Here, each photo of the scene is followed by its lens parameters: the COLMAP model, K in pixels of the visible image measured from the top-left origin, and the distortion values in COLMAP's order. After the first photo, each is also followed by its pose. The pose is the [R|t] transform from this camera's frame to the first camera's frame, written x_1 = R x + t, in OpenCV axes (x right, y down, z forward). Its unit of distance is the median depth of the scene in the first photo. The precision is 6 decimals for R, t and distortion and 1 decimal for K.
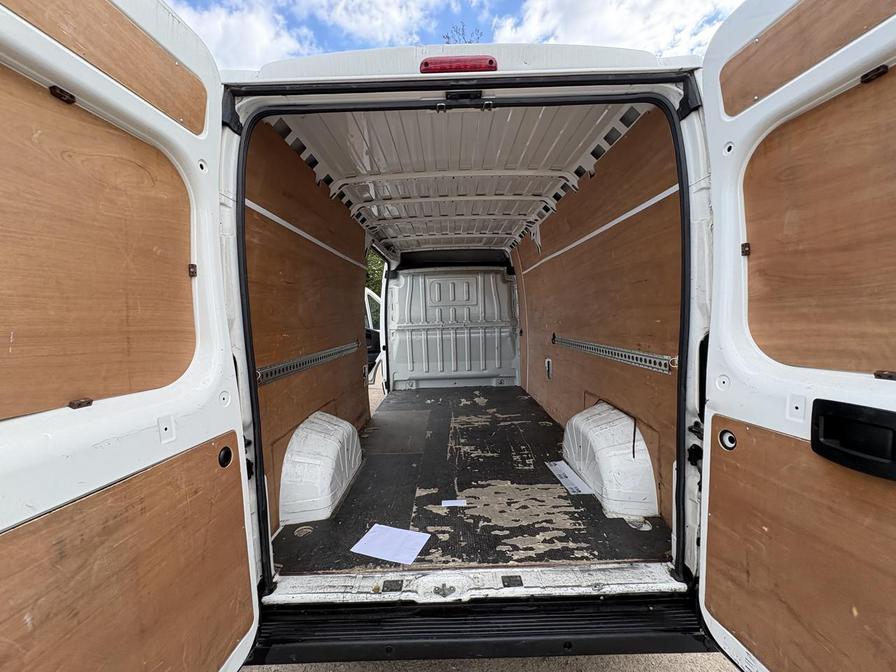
lens RADIAL K [[355.4, 0, 449.2], [0, 355.4, 335.1], [0, 0, 1]] dist [0.001840, 0.000214]
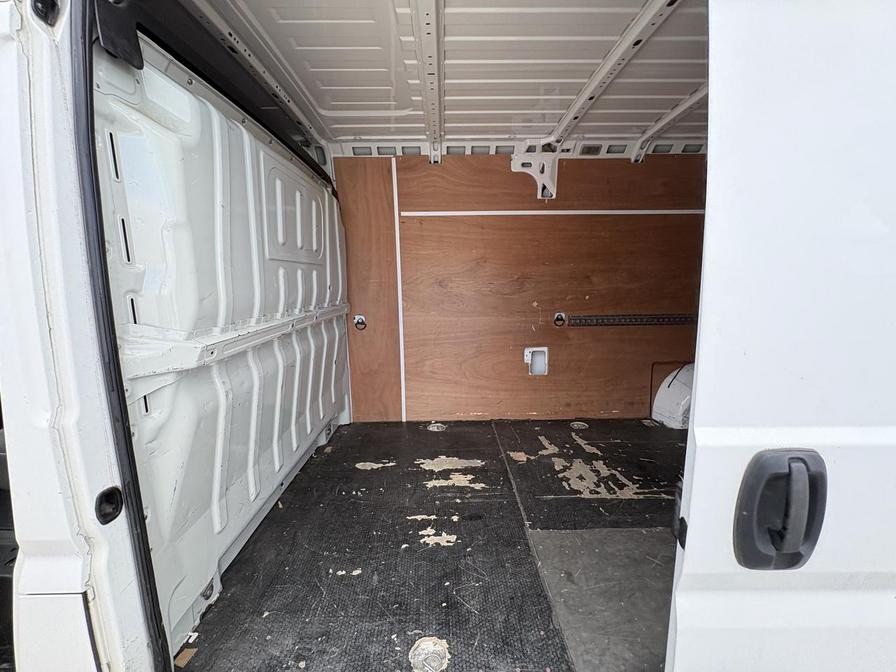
lens RADIAL K [[355.4, 0, 449.2], [0, 355.4, 335.1], [0, 0, 1]] dist [0.001840, 0.000214]
pose [[-0.012308, -0.125203, 0.992055, -1.057940], [0.065990, 0.989865, 0.125745, -0.151523], [-0.997744, 0.067013, -0.003921, 2.745555]]
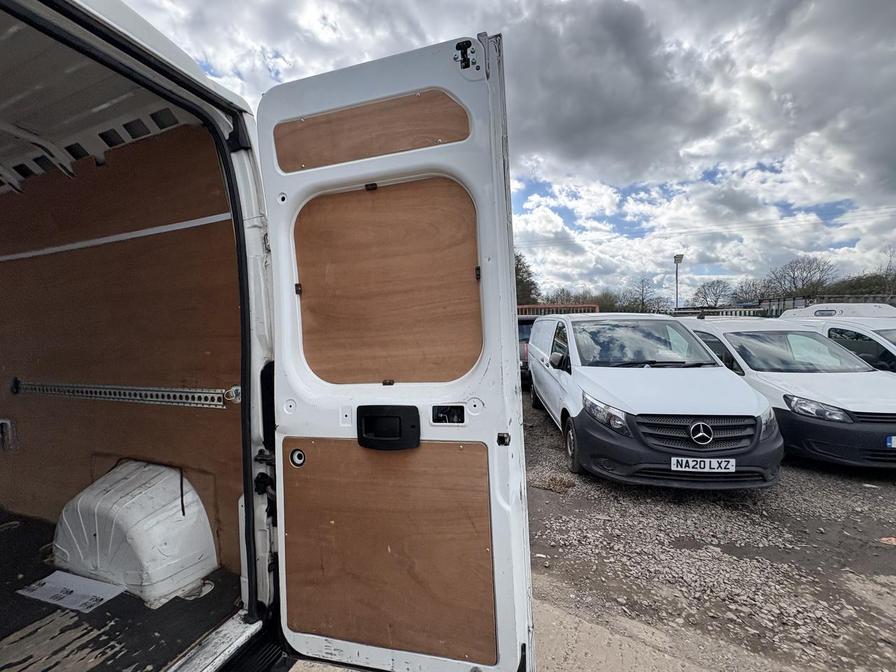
lens RADIAL K [[358.7, 0, 445.7], [0, 358.7, 336.6], [0, 0, 1]] dist [0.000368, 0.000635]
pose [[0.358520, 0.001838, 0.933520, -0.061712], [0.070999, 0.997048, -0.029231, -0.010334], [-0.930818, 0.076759, 0.357331, 0.093110]]
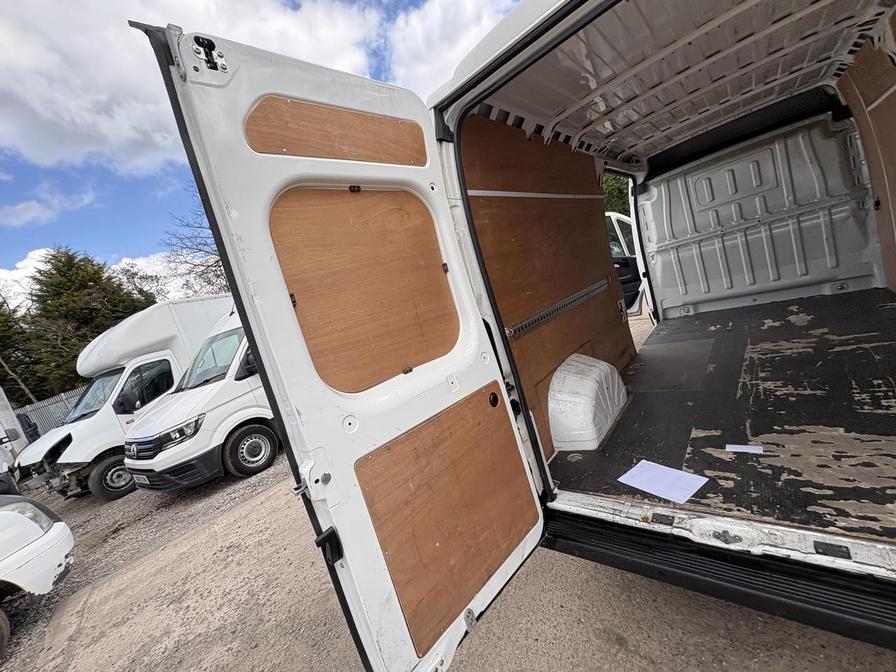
lens RADIAL K [[355.4, 0, 449.2], [0, 355.4, 335.1], [0, 0, 1]] dist [0.001840, 0.000214]
pose [[0.739160, -0.103914, -0.665466, 0.110878], [0.222771, 0.970137, 0.095951, -0.041281], [0.635622, -0.219170, 0.740236, -0.031521]]
